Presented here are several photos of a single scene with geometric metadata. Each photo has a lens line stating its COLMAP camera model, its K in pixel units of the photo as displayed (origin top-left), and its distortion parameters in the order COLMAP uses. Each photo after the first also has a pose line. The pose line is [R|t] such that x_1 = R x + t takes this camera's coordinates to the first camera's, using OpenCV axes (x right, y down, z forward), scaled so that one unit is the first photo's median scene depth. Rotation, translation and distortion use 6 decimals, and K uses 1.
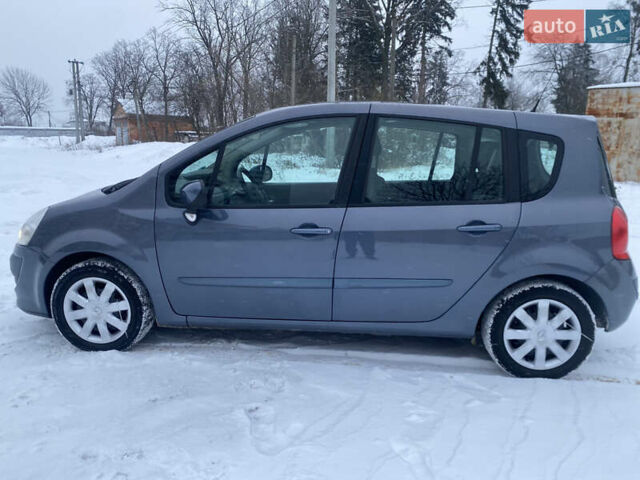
lens RADIAL K [[489.4, 0, 320.0], [0, 489.4, 240.0], [0, 0, 1]] dist [0.019394, -0.016040]
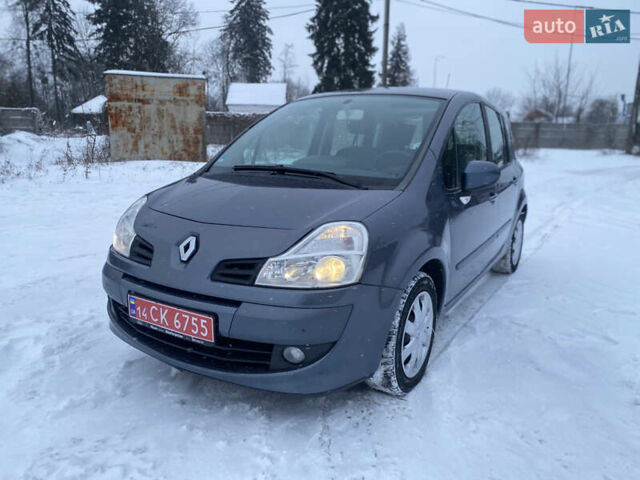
lens RADIAL K [[489.4, 0, 320.0], [0, 489.4, 240.0], [0, 0, 1]] dist [0.019394, -0.016040]
pose [[0.450102, -0.201225, 0.870010, -1.198492], [0.172165, 0.975556, 0.136567, -0.144647], [-0.876223, 0.088316, 0.473743, 0.749851]]
